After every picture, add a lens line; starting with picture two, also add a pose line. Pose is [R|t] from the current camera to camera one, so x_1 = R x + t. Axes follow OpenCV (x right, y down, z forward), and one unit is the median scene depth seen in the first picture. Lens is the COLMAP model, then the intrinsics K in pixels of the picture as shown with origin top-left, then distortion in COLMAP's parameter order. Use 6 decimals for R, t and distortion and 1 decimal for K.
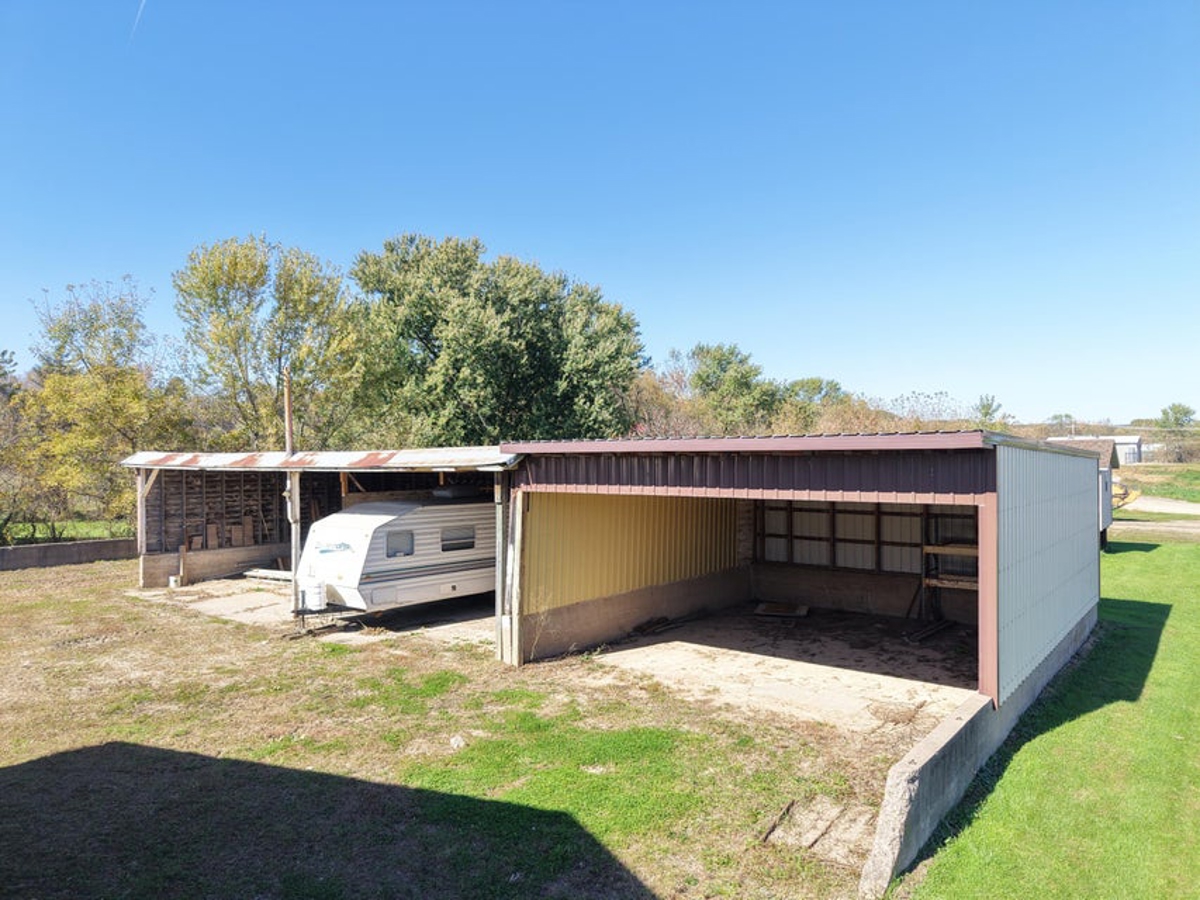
lens RADIAL K [[804.3, 0, 602.5], [0, 804.3, 449.5], [0, 0, 1]] dist [0.007362, 0.002390]
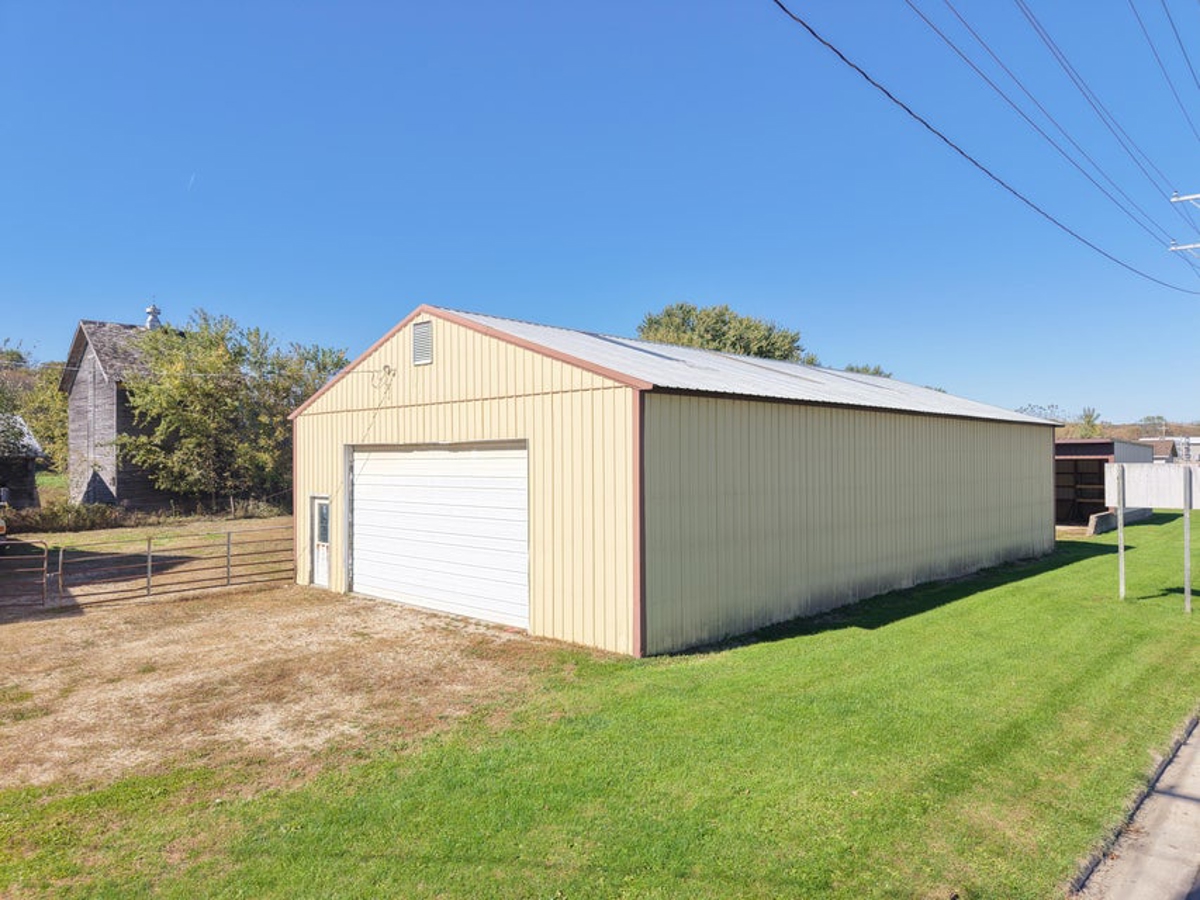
lens RADIAL K [[804.3, 0, 598.7], [0, 804.3, 451.2], [0, 0, 1]] dist [0.007362, 0.002390]
pose [[0.996133, -0.006838, -0.087597, -0.221789], [0.006520, 0.999971, -0.003922, 0.005408], [0.087621, 0.003336, 0.996148, -0.416051]]
